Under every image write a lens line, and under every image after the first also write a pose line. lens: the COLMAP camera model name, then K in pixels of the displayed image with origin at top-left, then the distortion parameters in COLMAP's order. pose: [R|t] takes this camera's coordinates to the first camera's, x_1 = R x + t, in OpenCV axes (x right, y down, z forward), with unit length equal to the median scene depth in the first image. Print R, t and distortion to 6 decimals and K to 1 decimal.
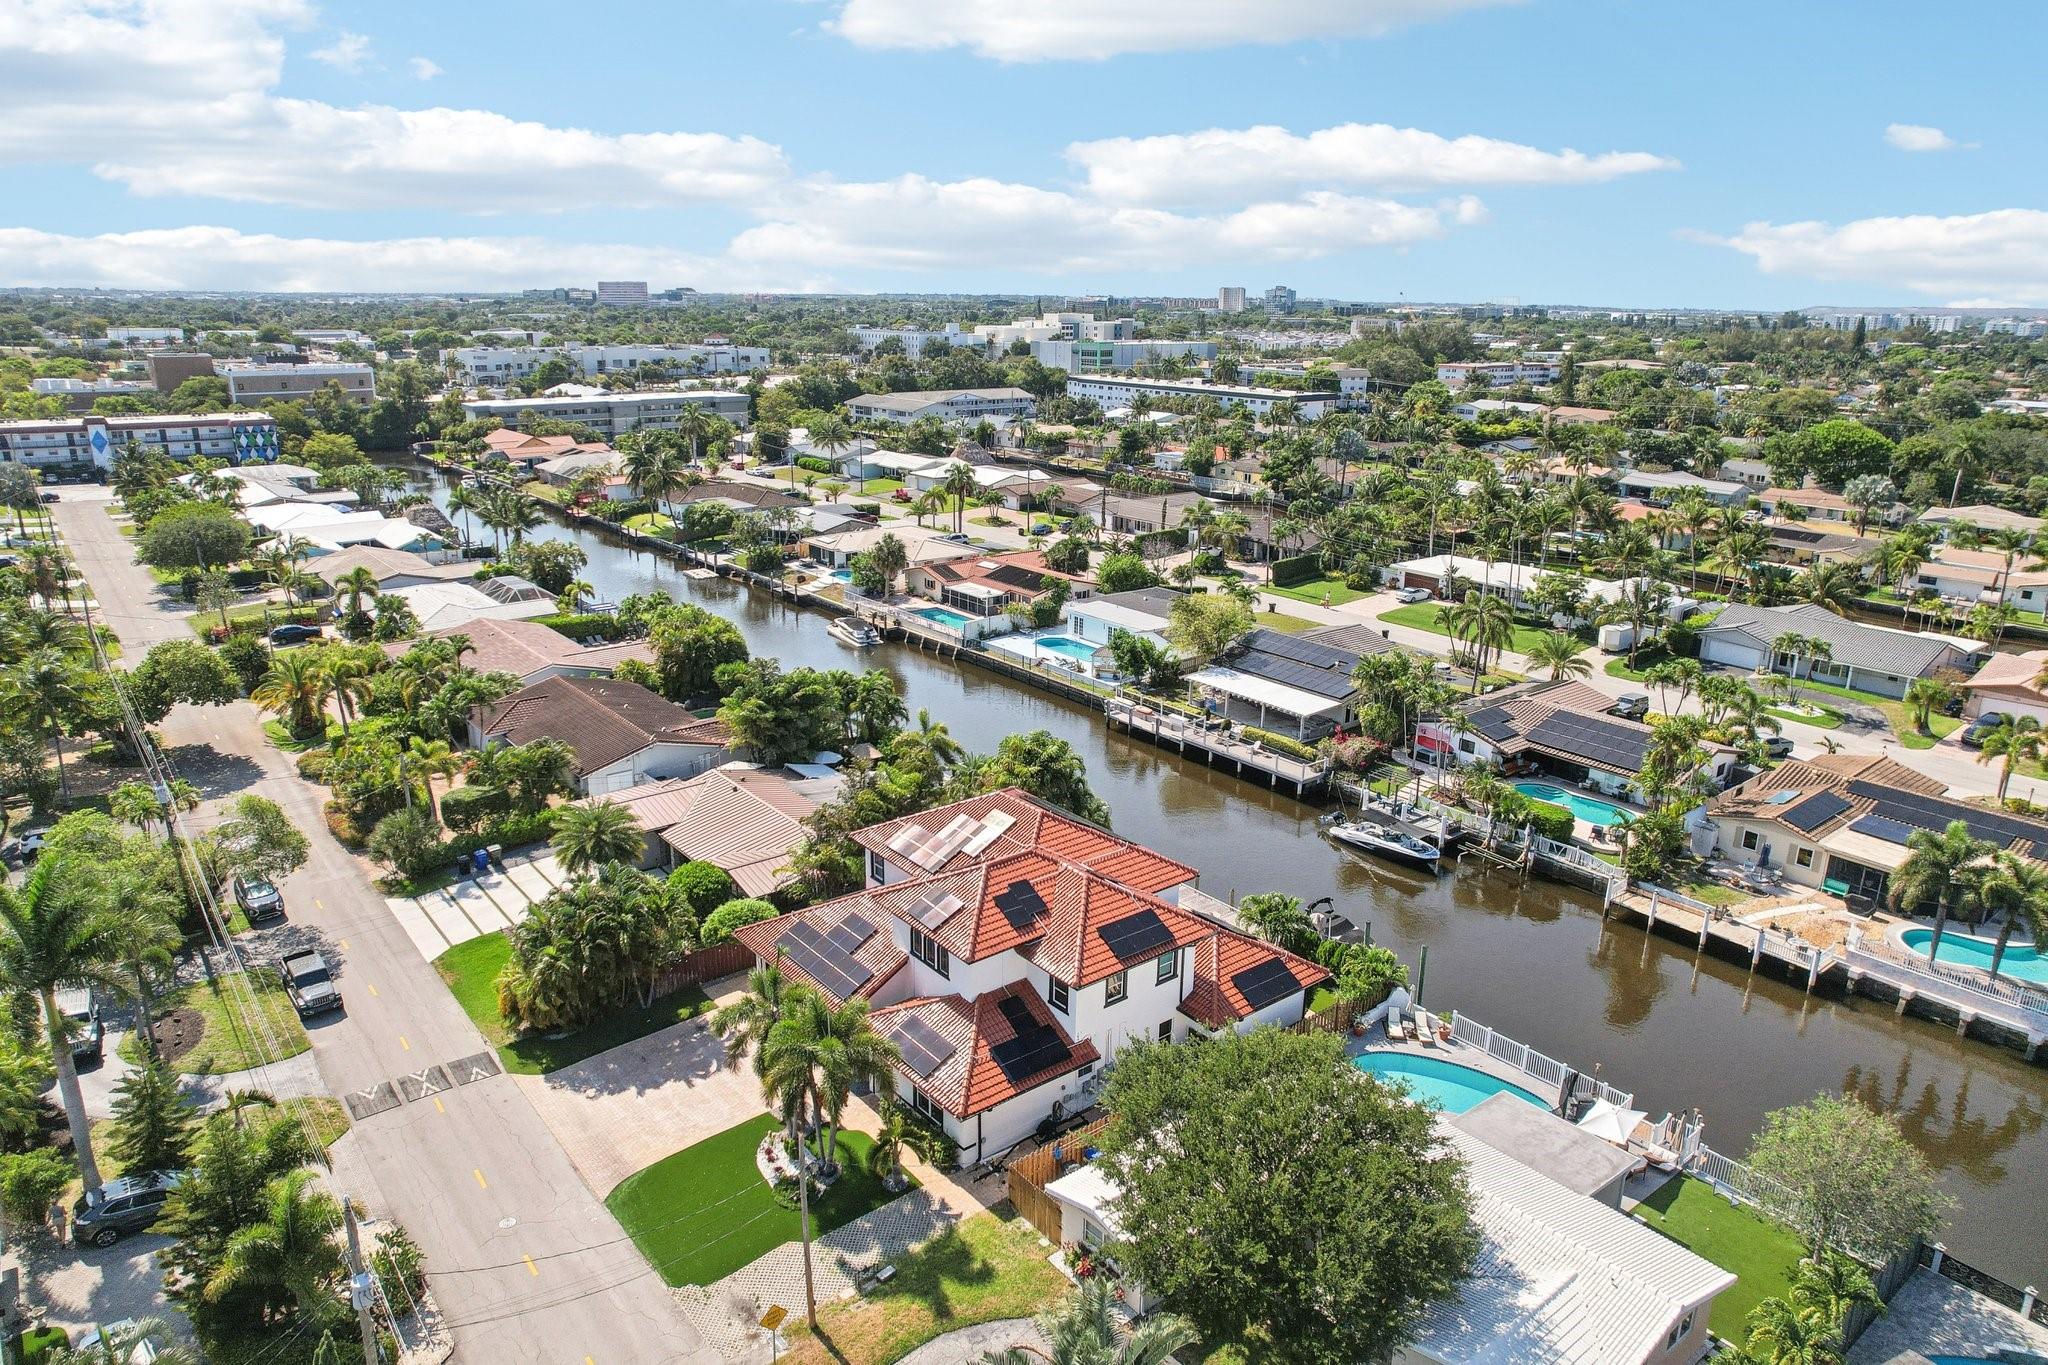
lens RADIAL K [[1315.2, 0, 1024.0], [0, 1315.2, 682.5], [0, 0, 1]] dist [-0.072614, 0.058287]
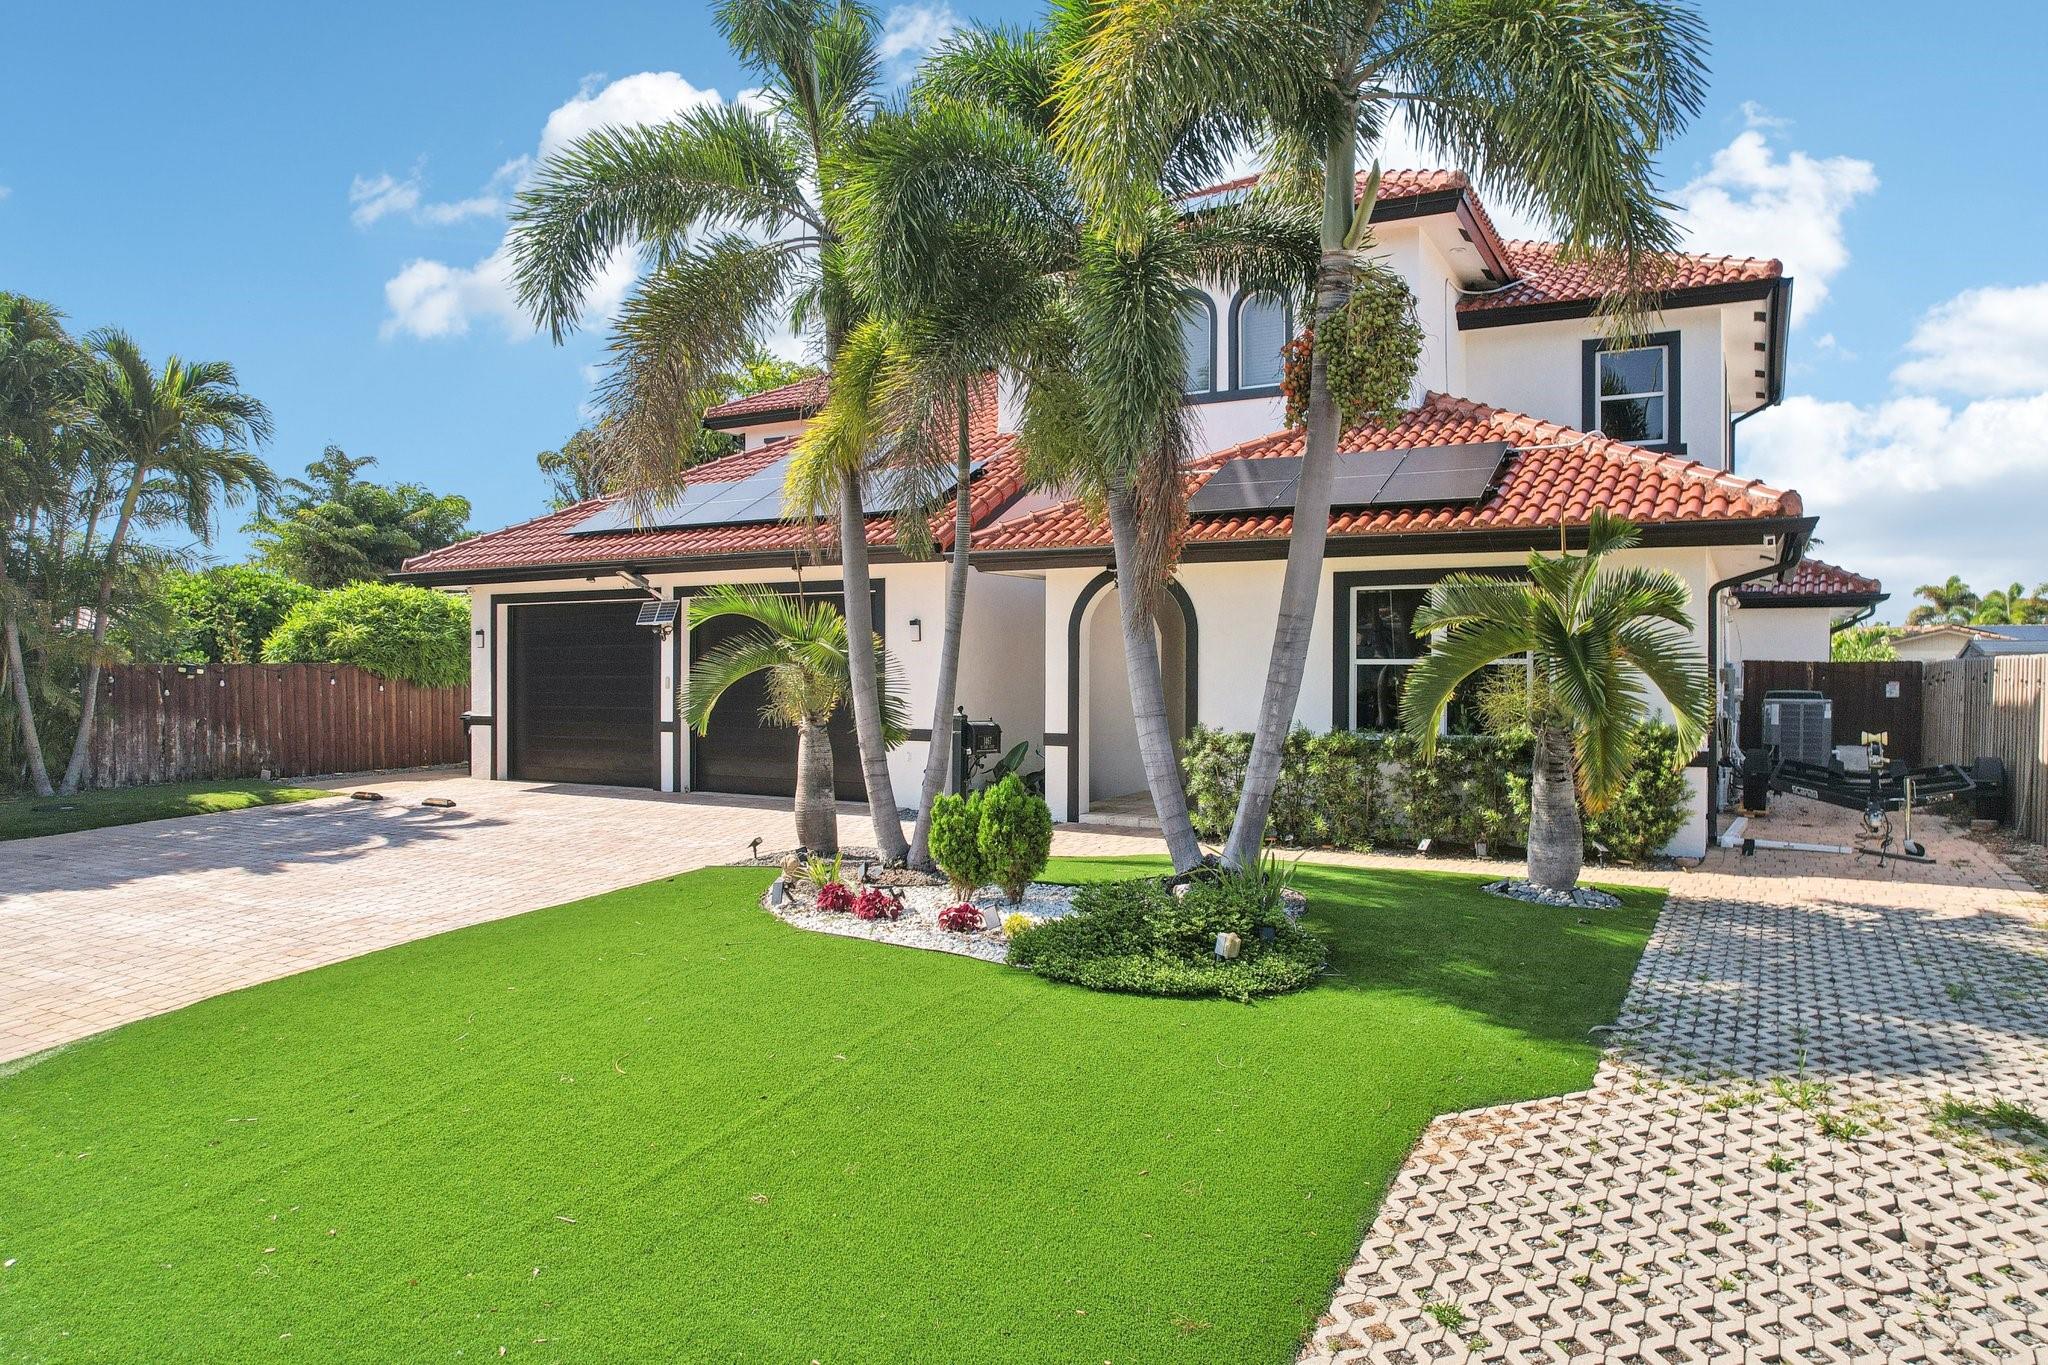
lens RADIAL K [[1315.2, 0, 1024.0], [0, 1315.2, 682.5], [0, 0, 1]] dist [-0.072614, 0.058287]
pose [[0.930918, -0.013016, 0.364996, -0.151965], [0.112977, 0.960613, -0.253889, 0.244584], [-0.347315, 0.277586, 0.895722, 0.520263]]
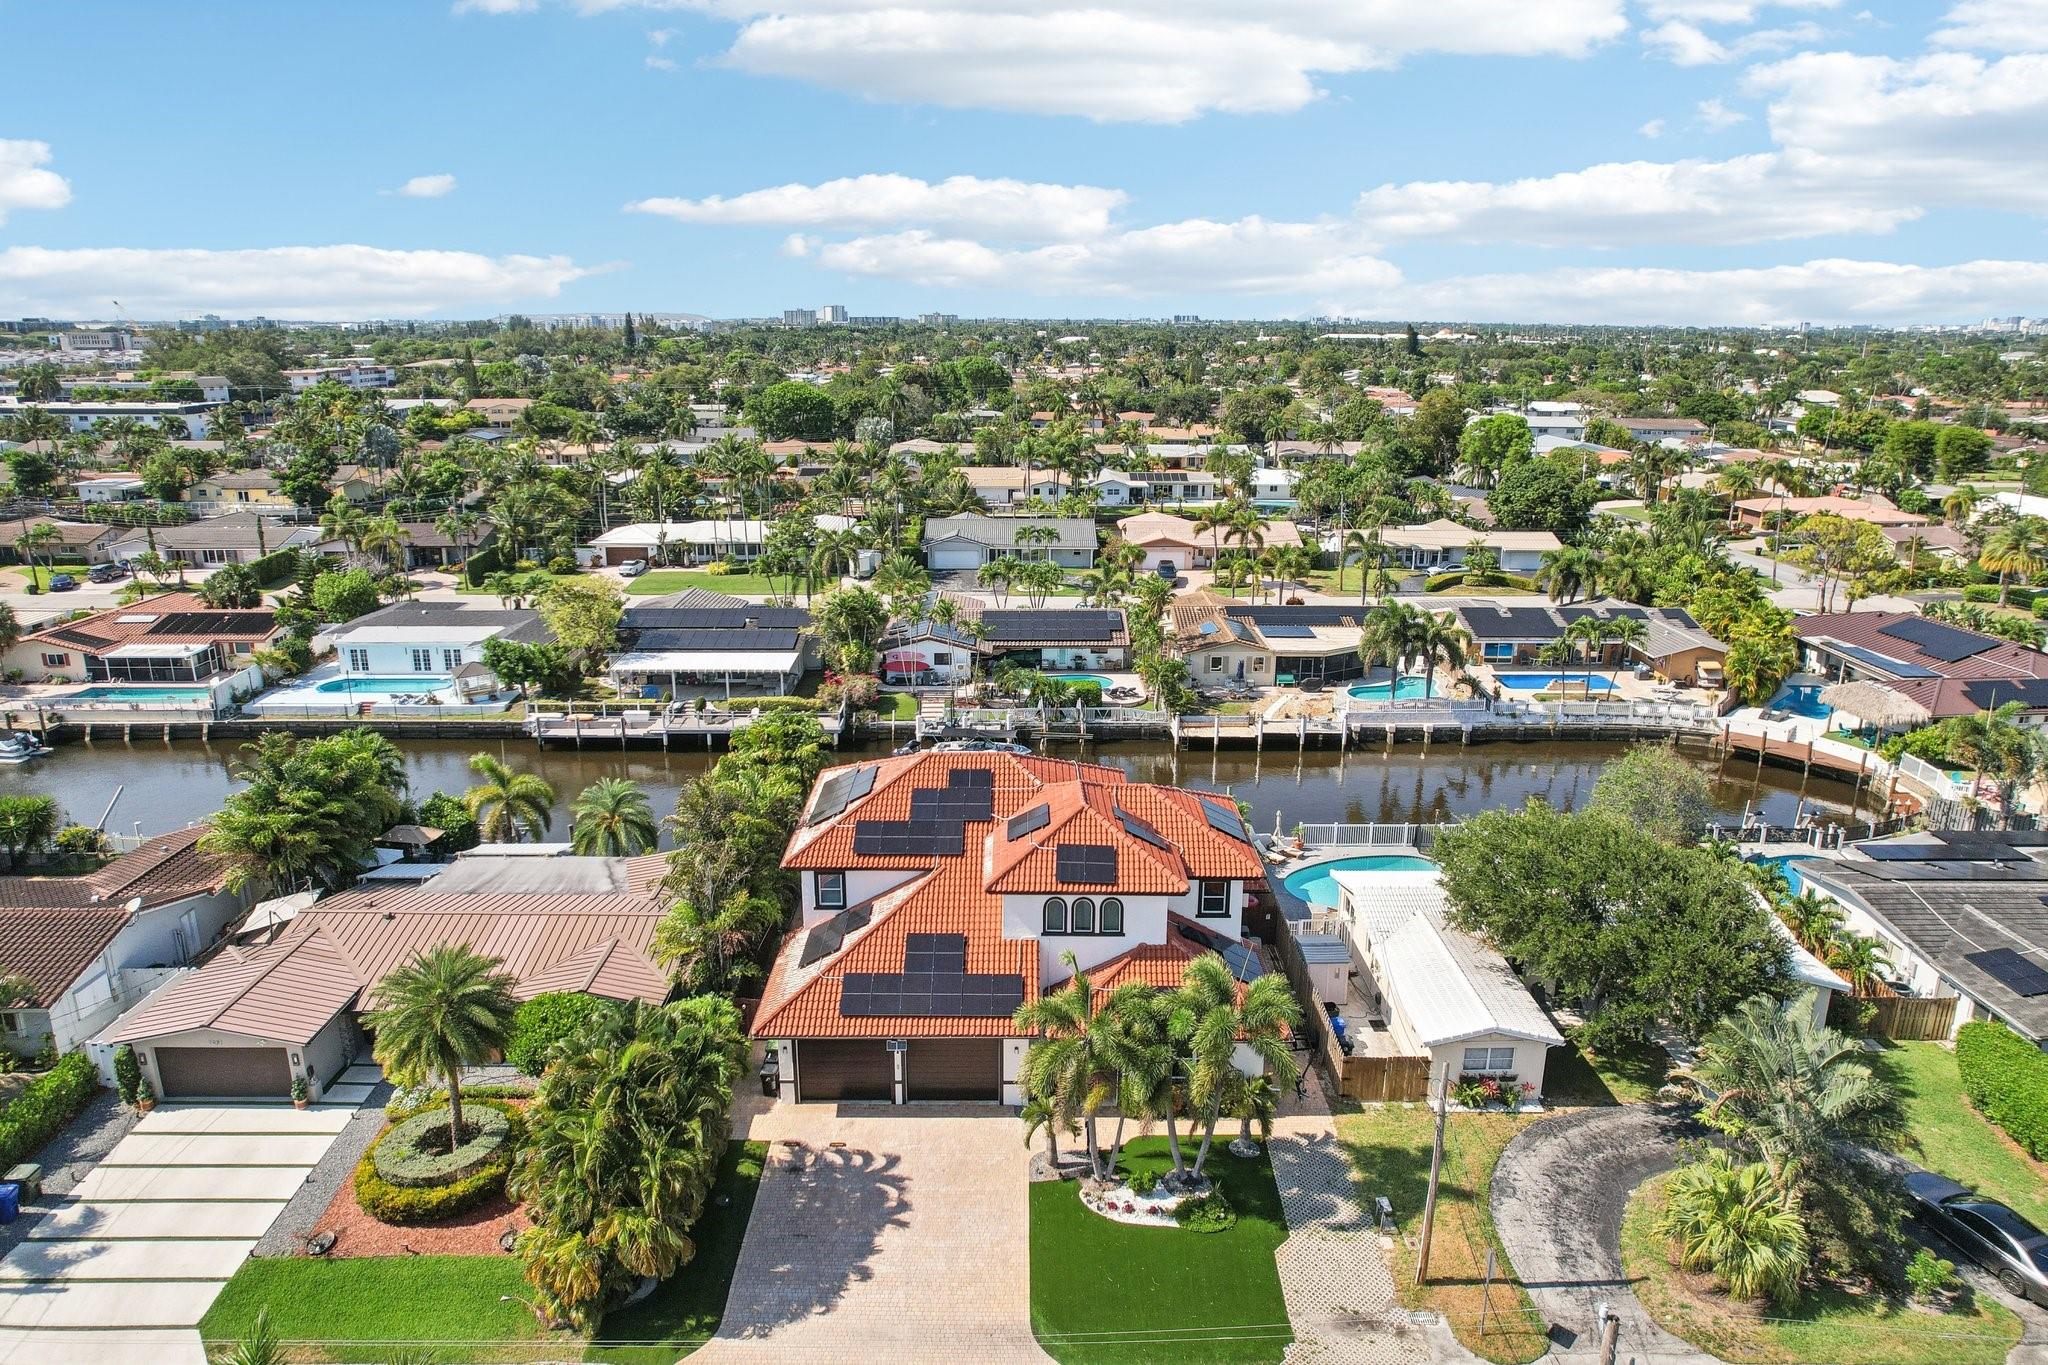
lens RADIAL K [[1315.2, 0, 1024.0], [0, 1315.2, 682.5], [0, 0, 1]] dist [-0.072614, 0.058287]
pose [[0.625213, -0.222573, 0.748044, -0.481407], [0.227377, 0.968840, 0.098227, -0.025131], [-0.746598, 0.108675, 0.656339, 0.309568]]
